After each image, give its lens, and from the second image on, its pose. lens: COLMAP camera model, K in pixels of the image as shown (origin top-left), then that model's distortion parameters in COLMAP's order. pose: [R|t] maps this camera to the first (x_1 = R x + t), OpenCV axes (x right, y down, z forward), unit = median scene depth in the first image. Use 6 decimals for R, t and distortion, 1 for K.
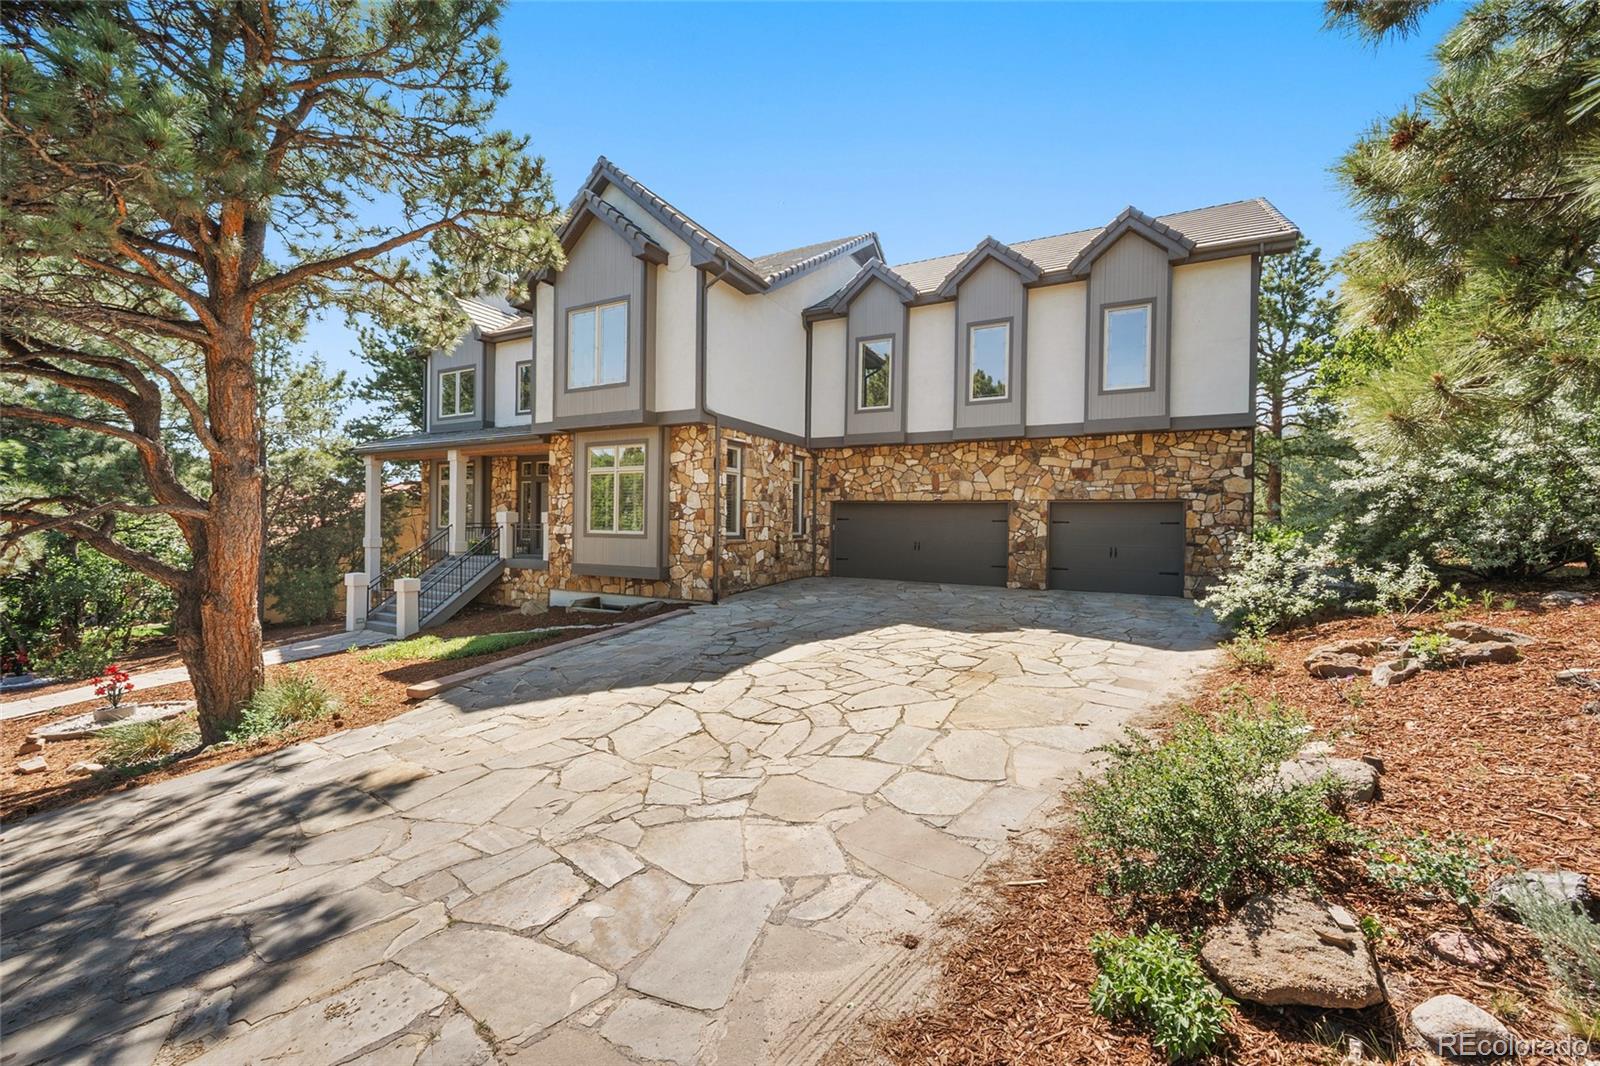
lens RADIAL K [[629.3, 0, 800.0], [0, 629.3, 533.0], [0, 0, 1]] dist [0.002430, 0.000081]
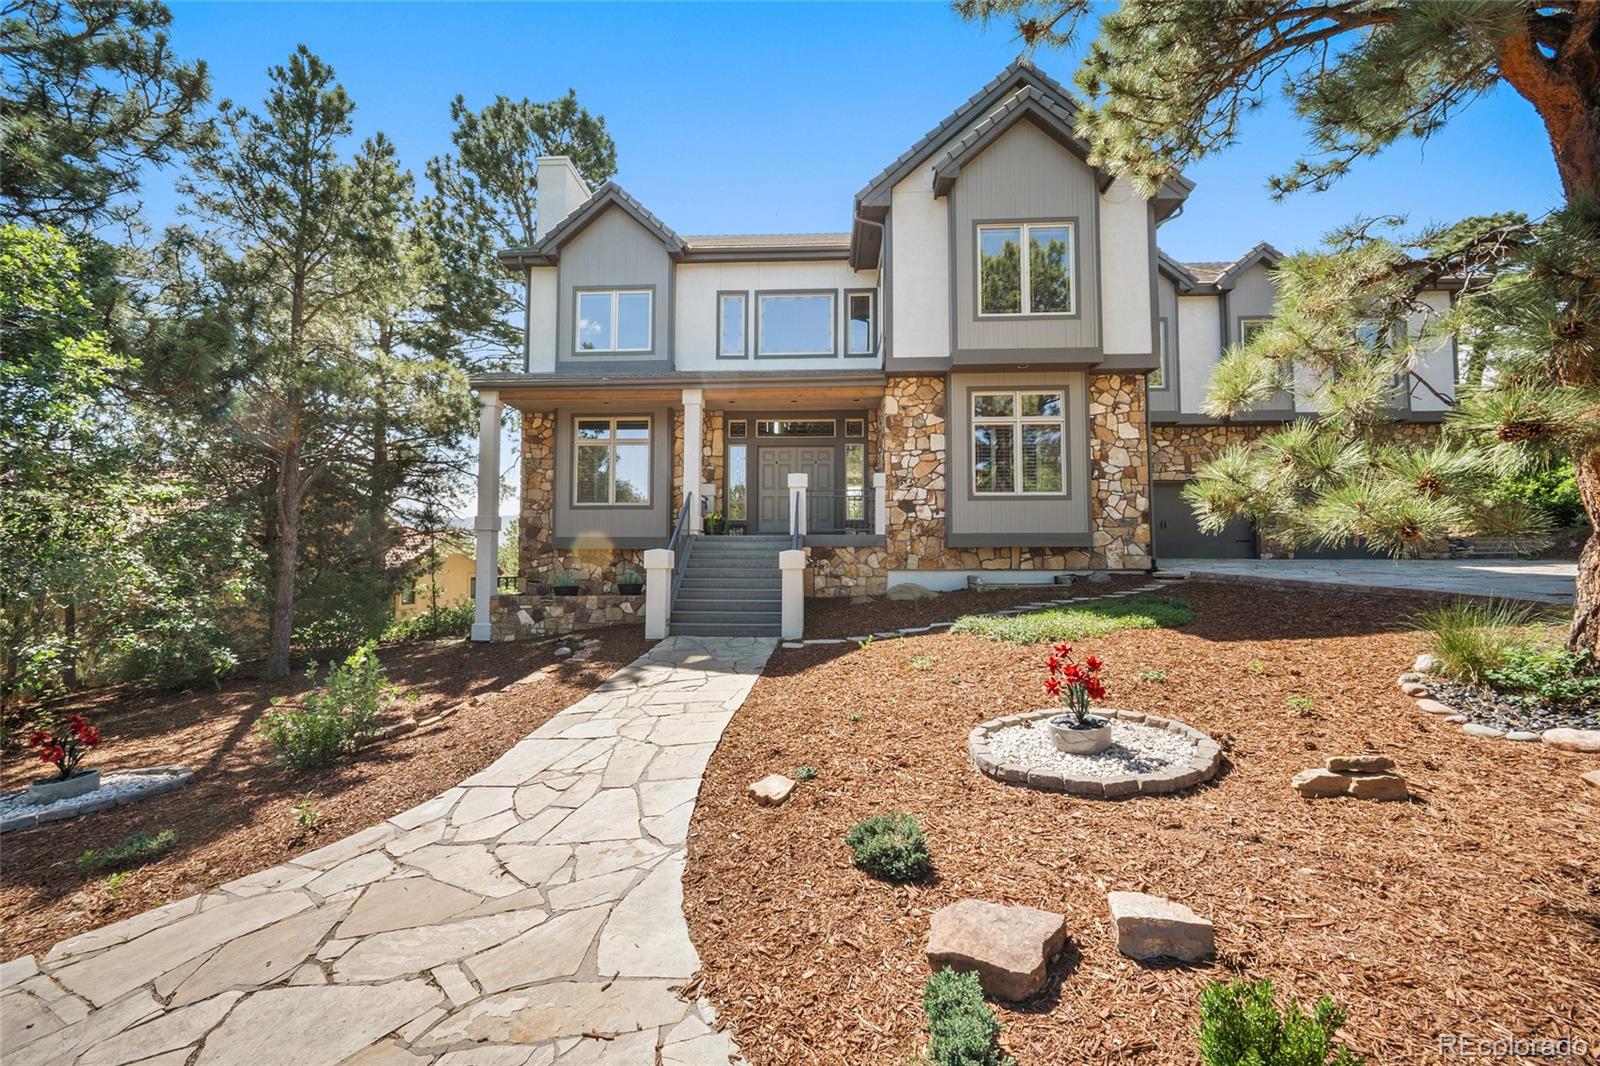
lens RADIAL K [[629.3, 0, 800.0], [0, 629.3, 533.0], [0, 0, 1]] dist [0.002430, 0.000081]
pose [[0.907614, 0.006400, 0.419756, -0.907339], [0.017555, 0.998431, -0.053180, 0.089990], [-0.419438, 0.055636, 0.906078, 0.367350]]
